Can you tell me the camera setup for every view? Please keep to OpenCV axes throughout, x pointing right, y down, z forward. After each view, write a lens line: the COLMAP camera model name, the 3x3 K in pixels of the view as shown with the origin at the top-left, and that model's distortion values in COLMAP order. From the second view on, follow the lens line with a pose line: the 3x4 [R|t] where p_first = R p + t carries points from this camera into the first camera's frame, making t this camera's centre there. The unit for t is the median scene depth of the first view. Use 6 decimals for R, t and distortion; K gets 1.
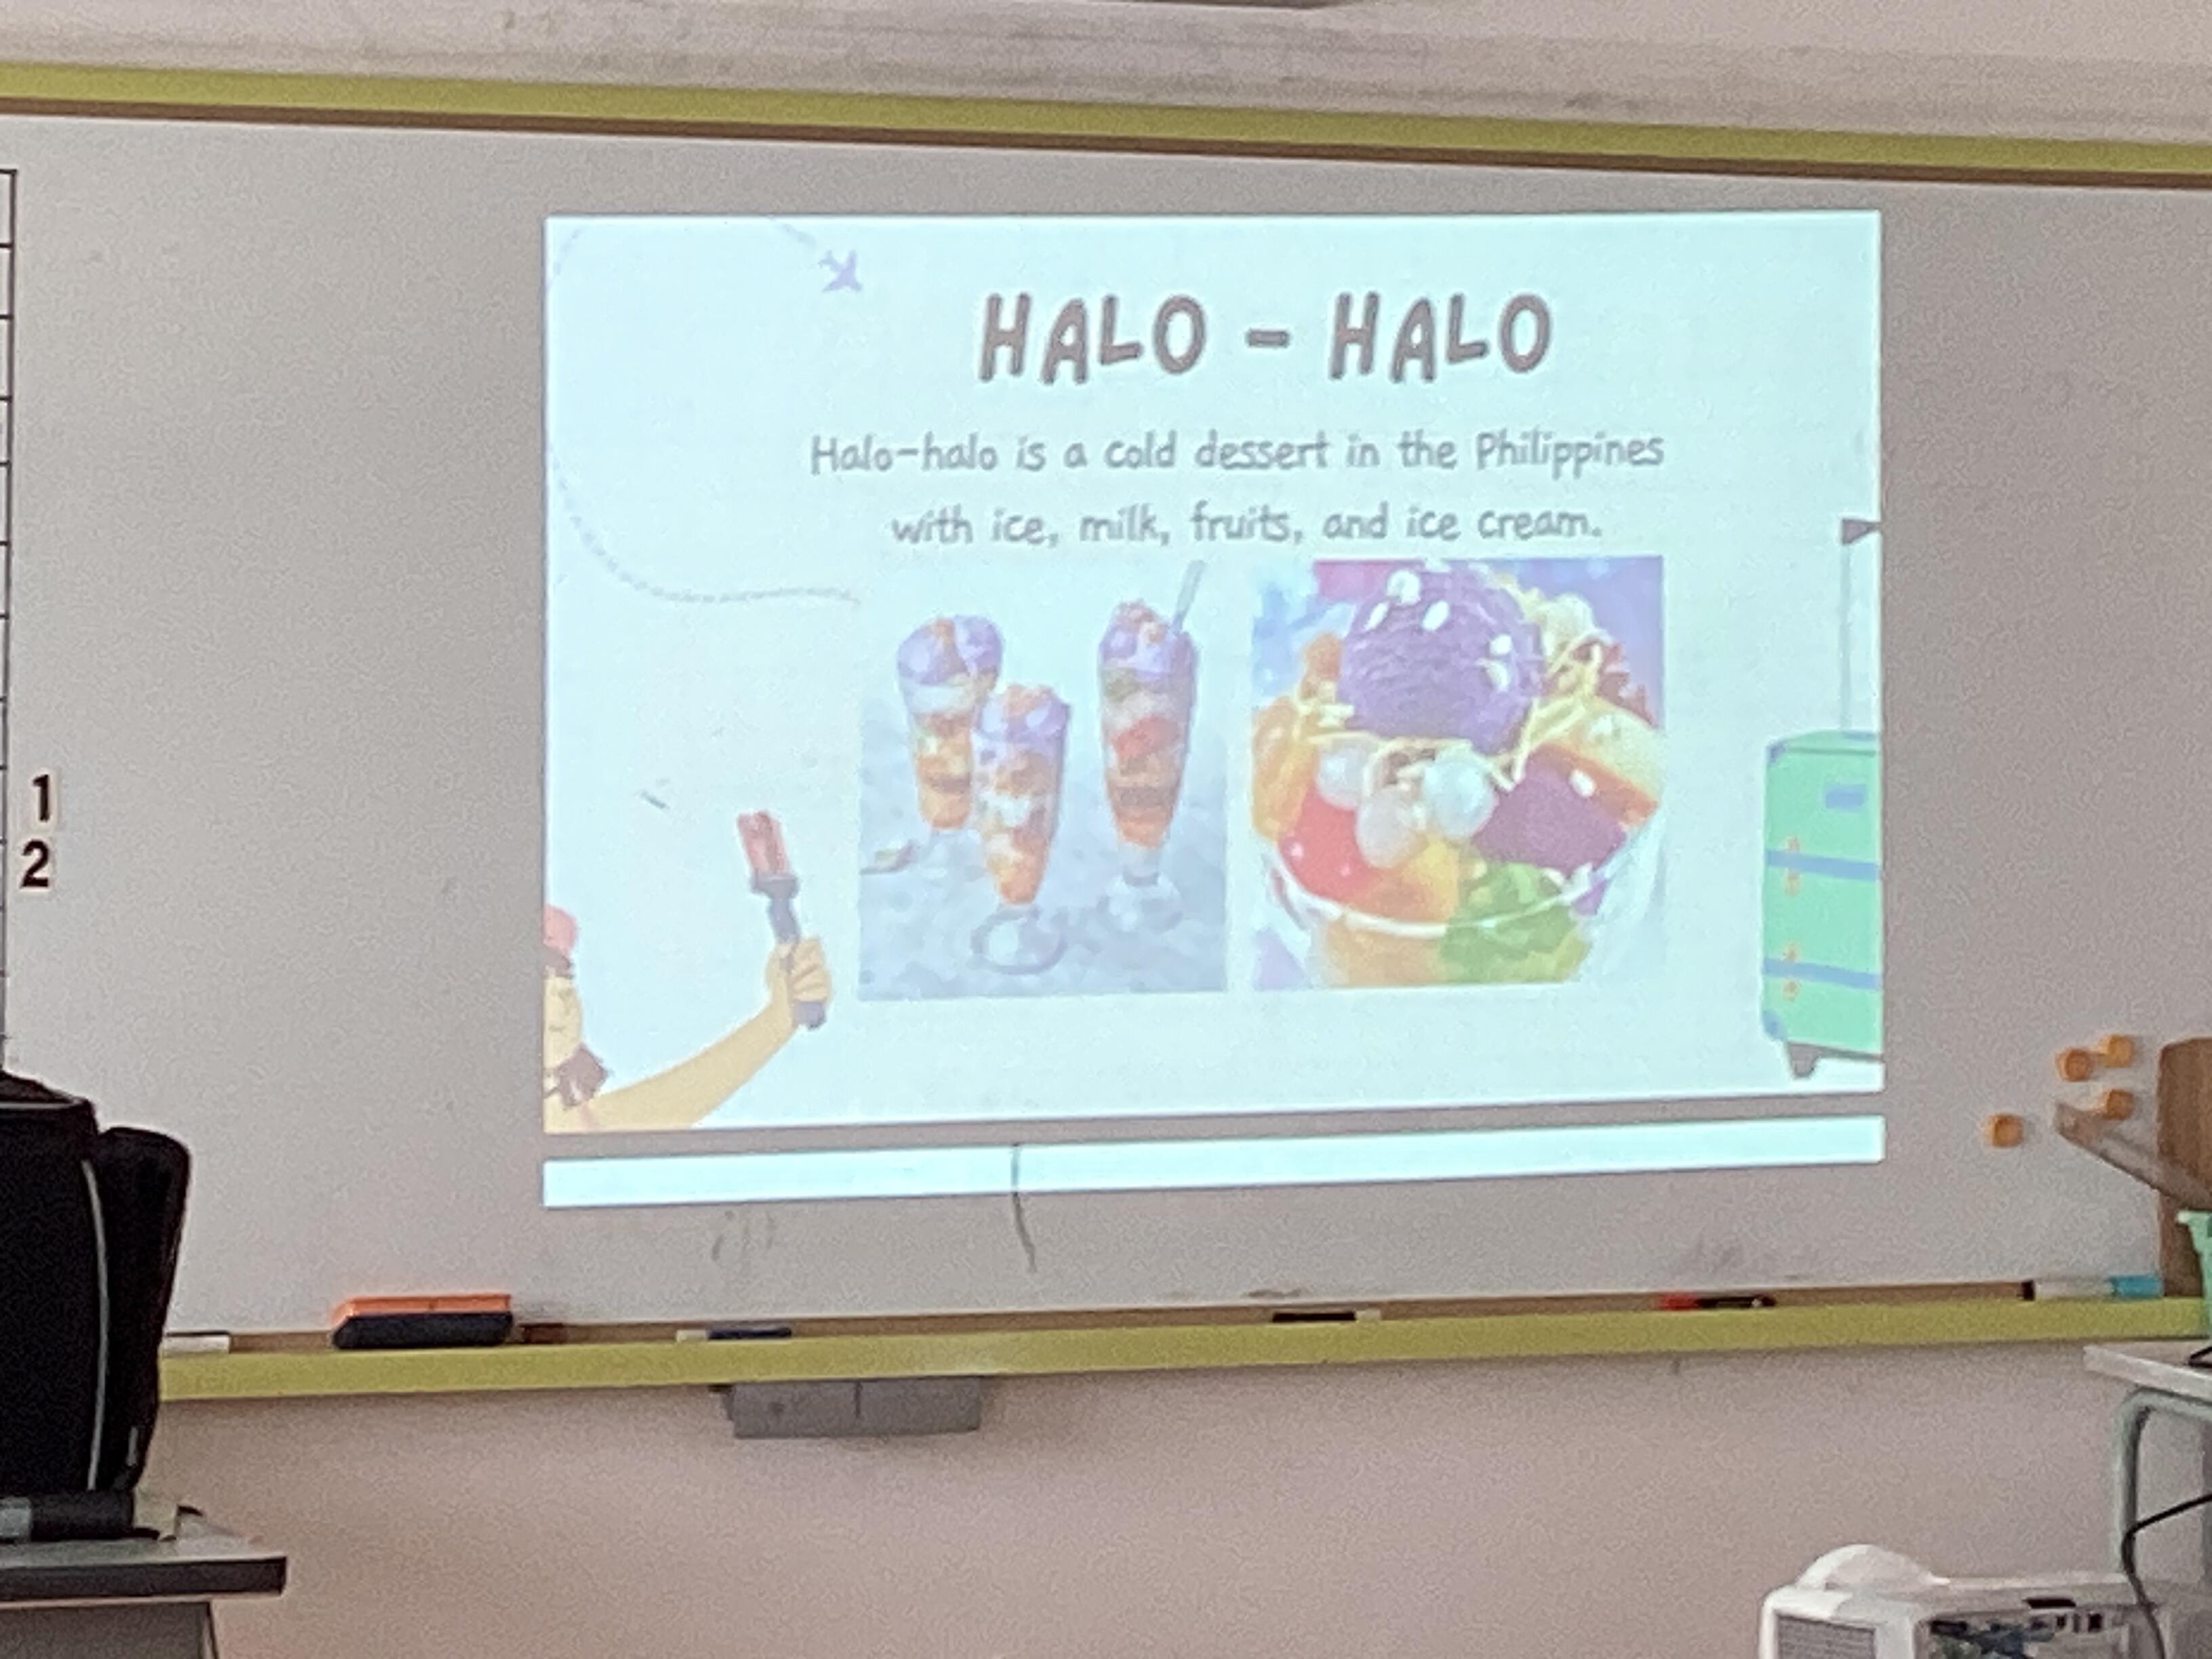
lens RADIAL K [[7078.8, 0, 1106.0], [0, 7078.8, 829.5], [0, 0, 1]] dist [-1.464041, 1.065602]
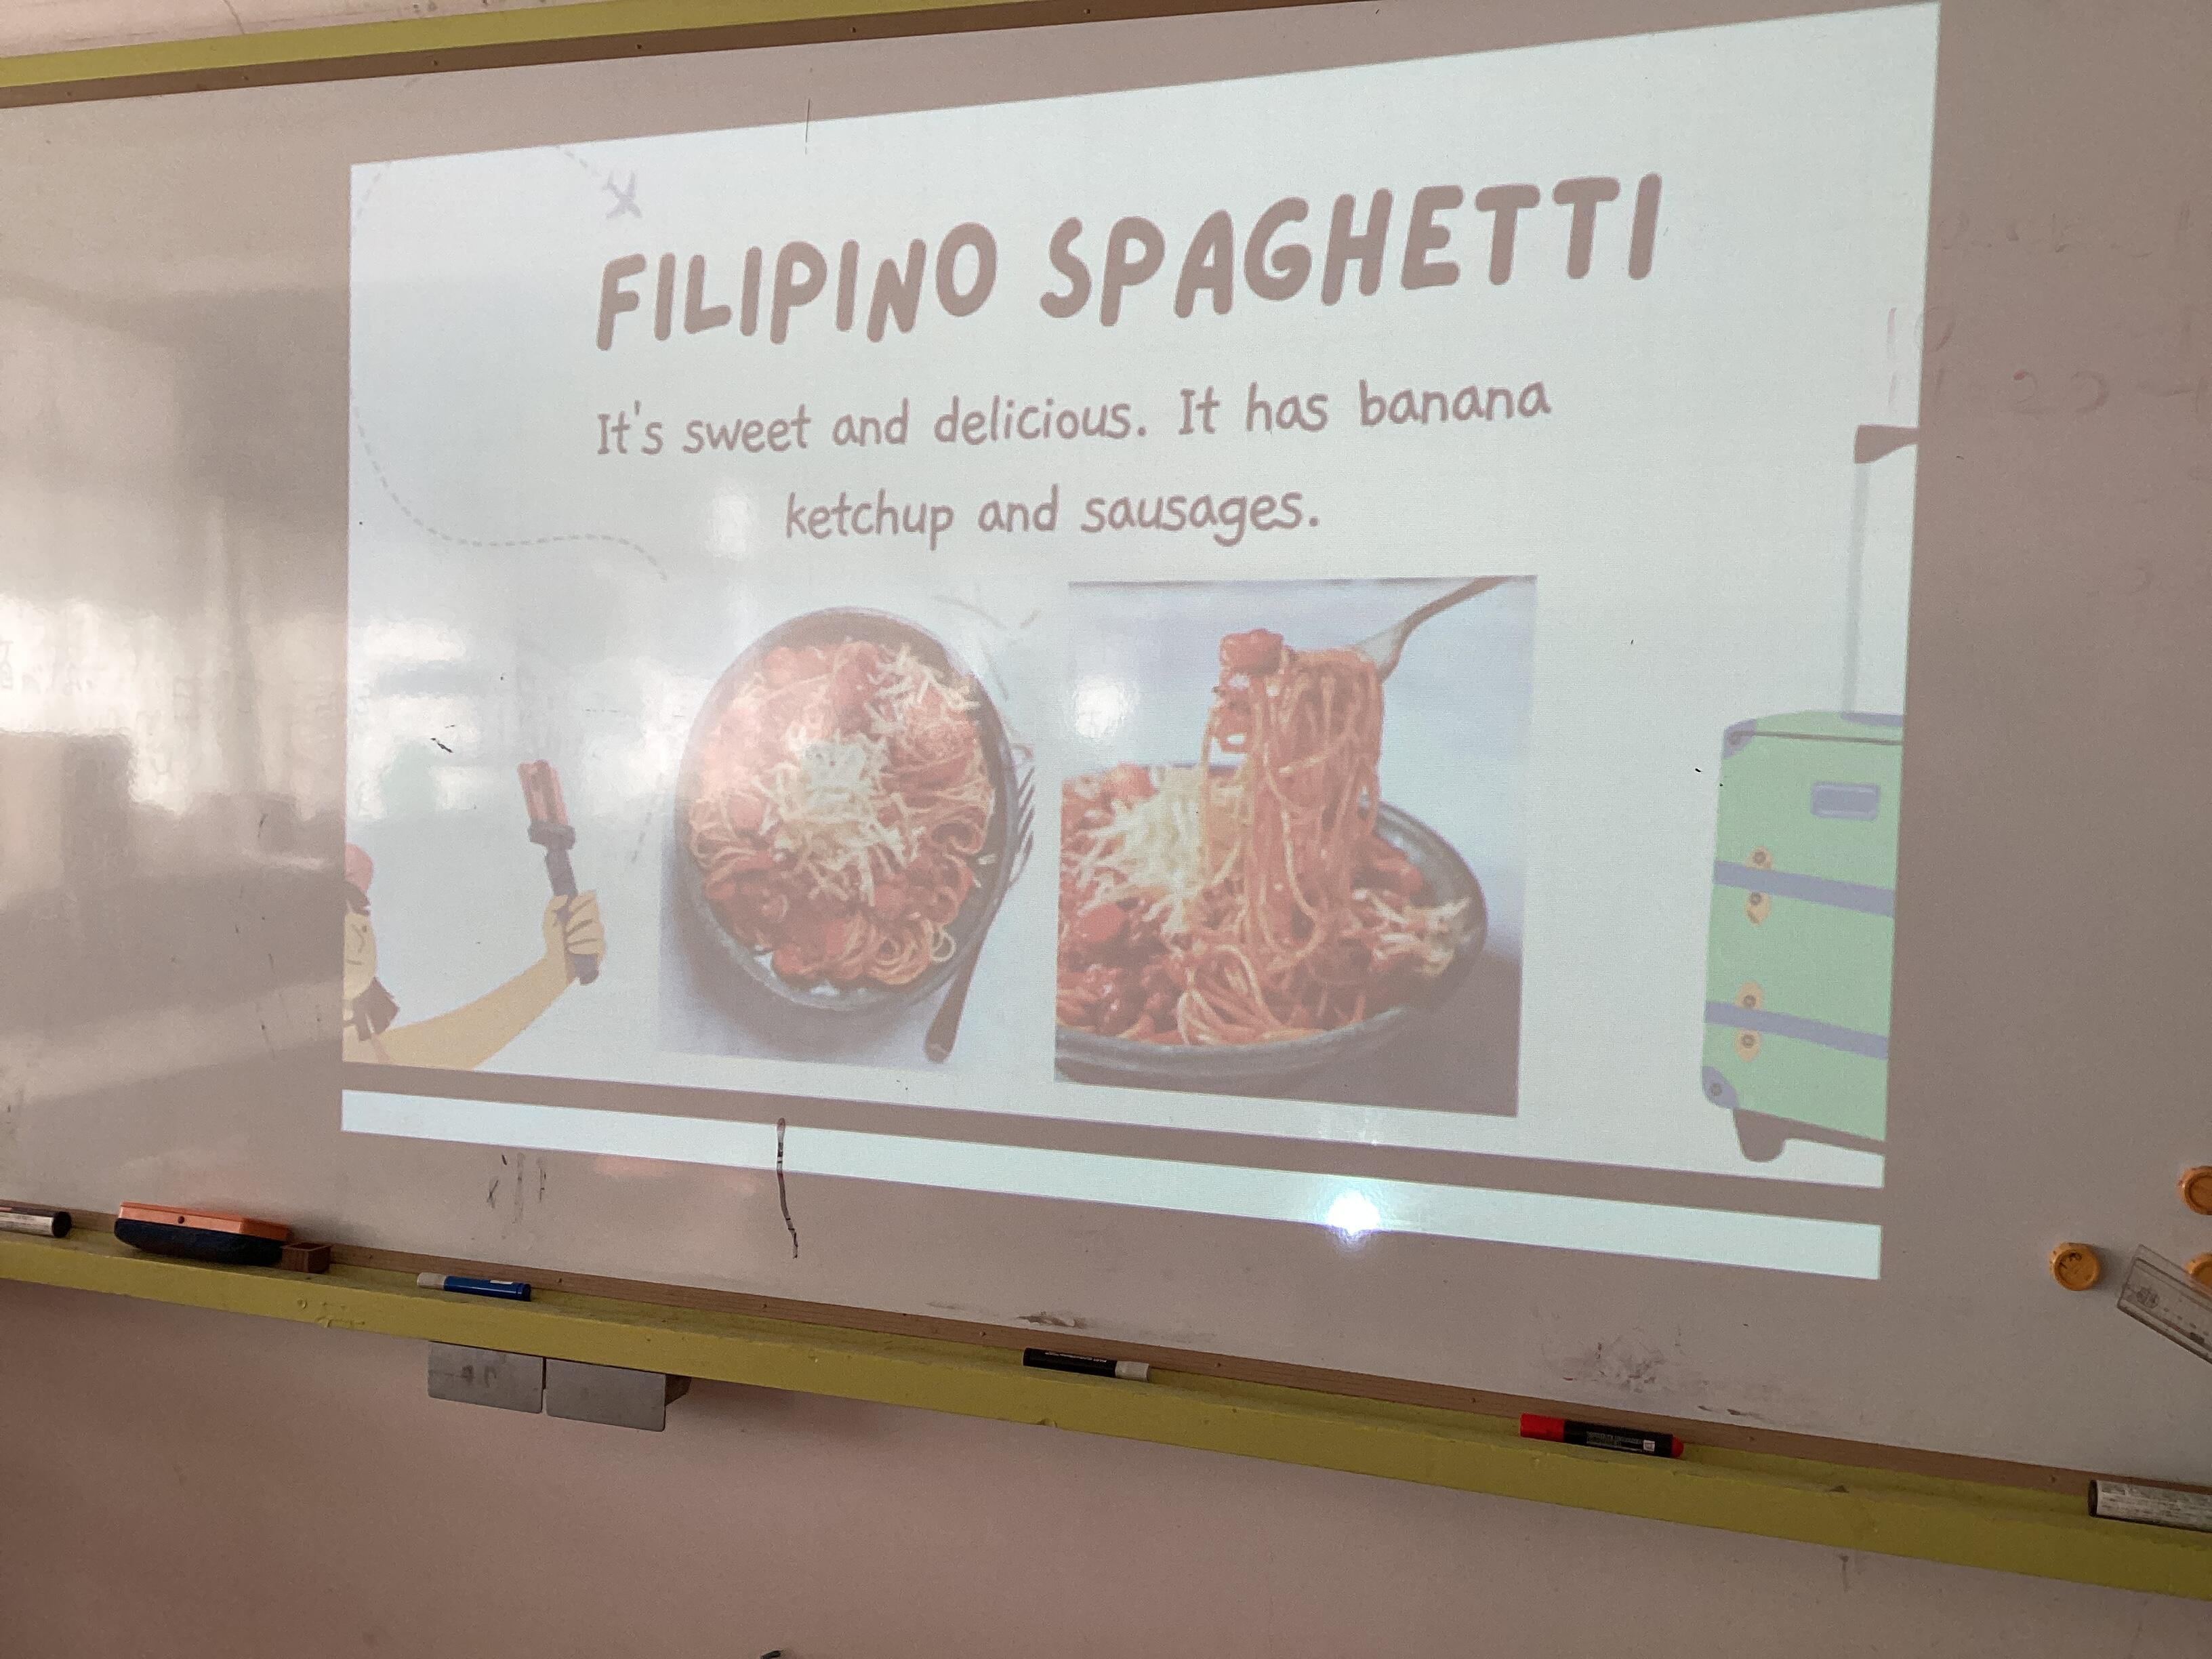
lens RADIAL K [[2252.5, 0, 1106.0], [0, 2252.5, 829.5], [0, 0, 1]] dist [0.012218, -0.318193]
pose [[0.757001, 0.069699, -0.649685, 0.216489], [-0.024829, 0.996645, 0.077991, -0.019507], [0.652941, -0.042908, 0.756192, 0.810257]]
